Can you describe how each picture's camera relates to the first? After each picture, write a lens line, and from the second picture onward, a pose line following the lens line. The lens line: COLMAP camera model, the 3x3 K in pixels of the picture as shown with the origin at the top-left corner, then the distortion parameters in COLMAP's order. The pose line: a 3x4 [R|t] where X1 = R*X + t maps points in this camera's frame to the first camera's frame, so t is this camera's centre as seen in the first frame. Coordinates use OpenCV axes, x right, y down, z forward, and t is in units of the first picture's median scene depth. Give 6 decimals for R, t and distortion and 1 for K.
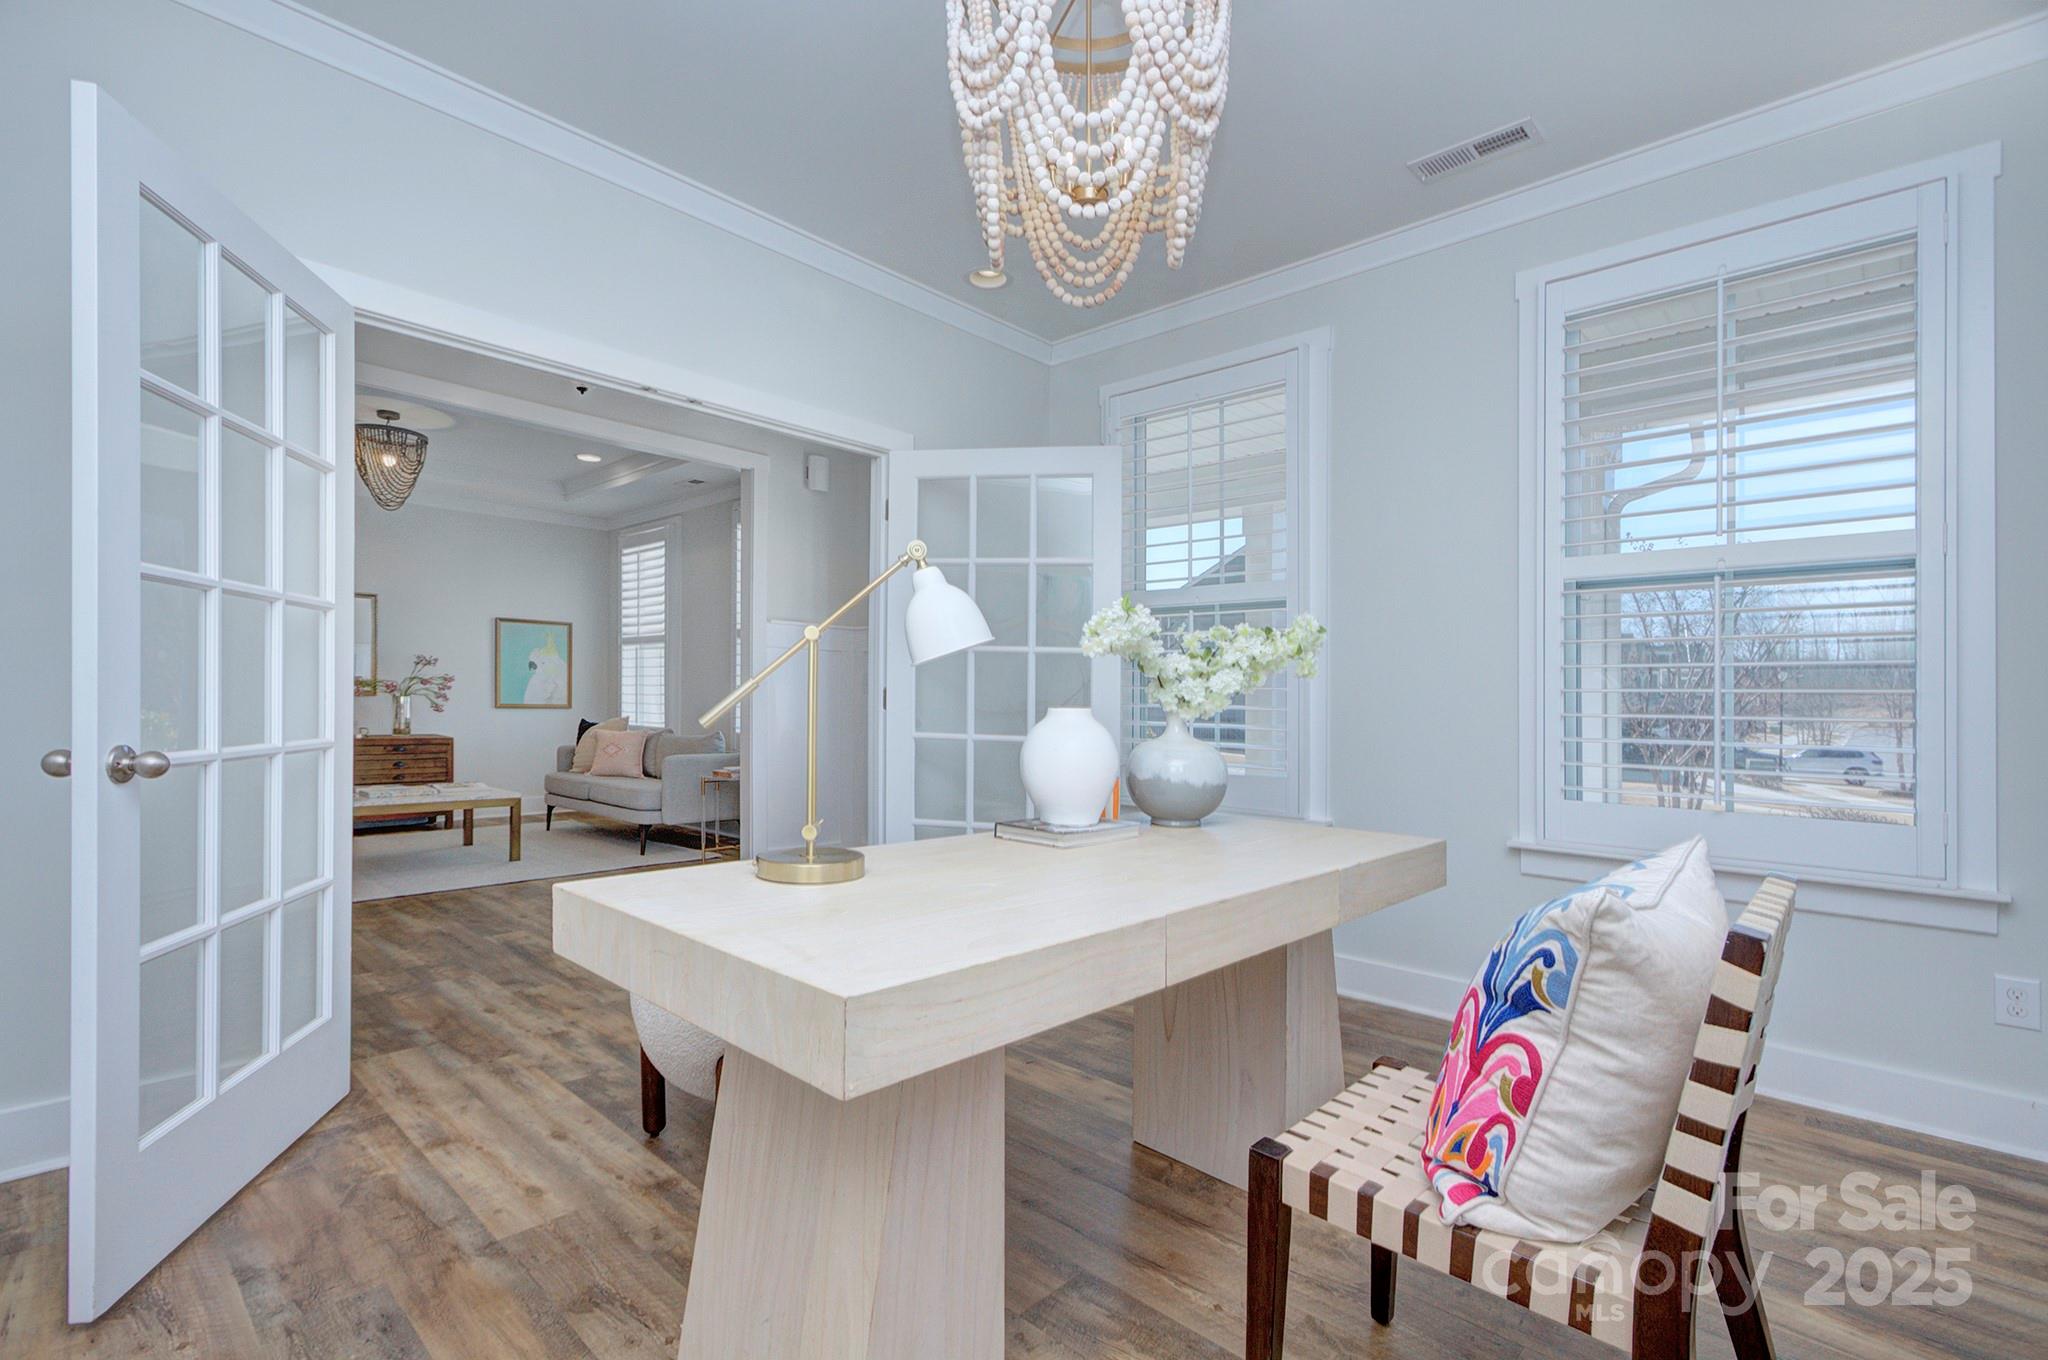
lens RADIAL K [[922.8, 0, 1019.1], [0, 922.8, 700.2], [0, 0, 1]] dist [0.003379, 0.000026]
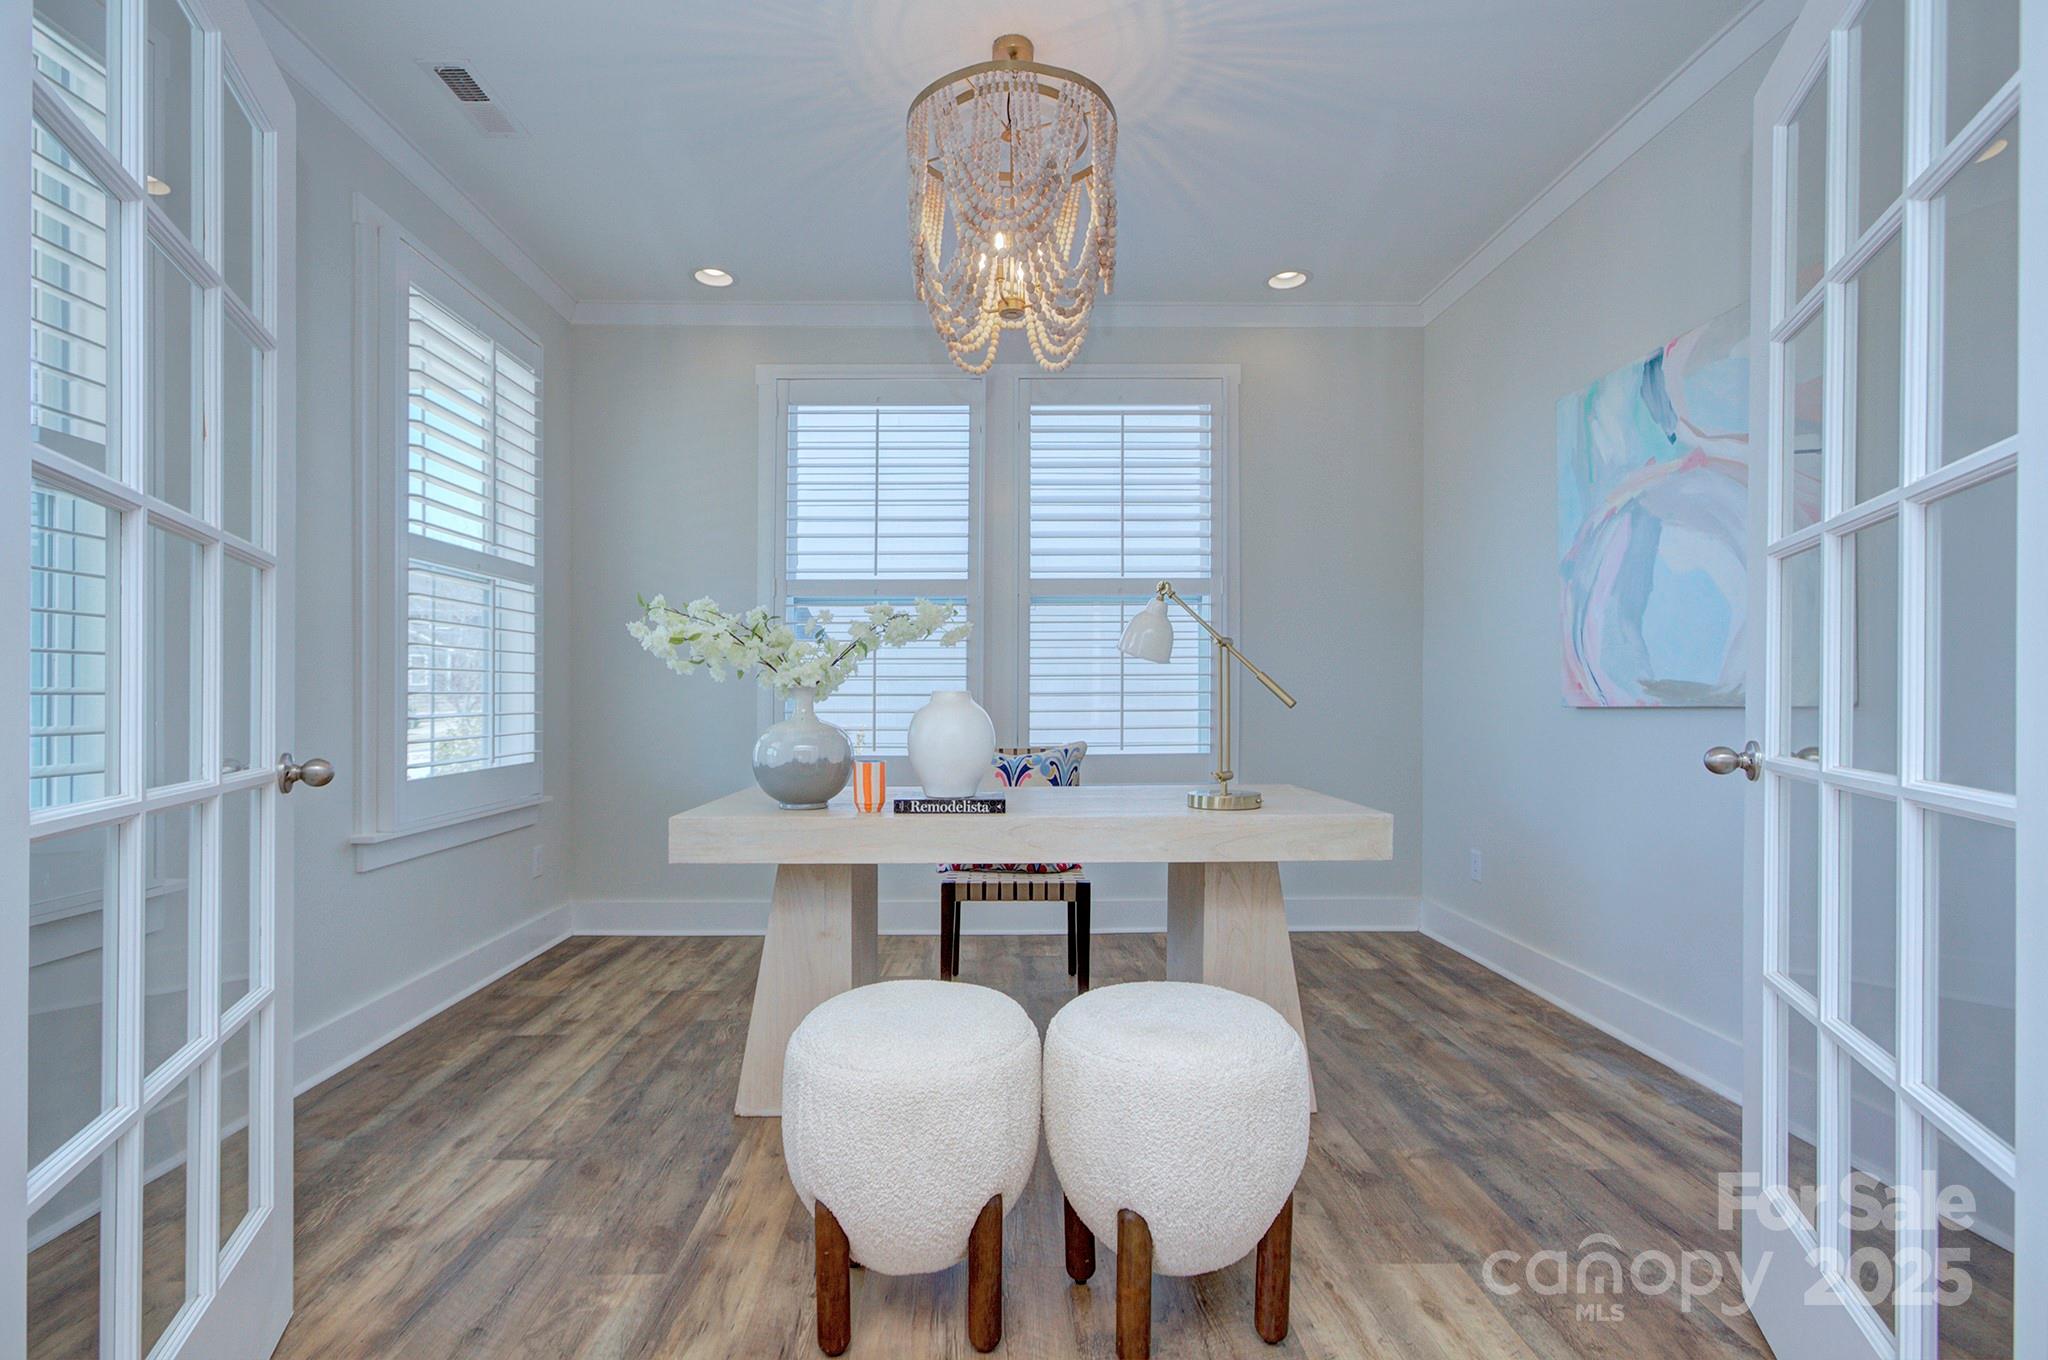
lens RADIAL K [[922.8, 0, 1019.1], [0, 922.8, 700.2], [0, 0, 1]] dist [0.003379, 0.000026]
pose [[-0.701523, -0.019803, 0.712372, -0.380670], [-0.010050, 0.999789, 0.017897, -0.003758], [-0.712576, 0.005396, -0.701574, 0.828415]]
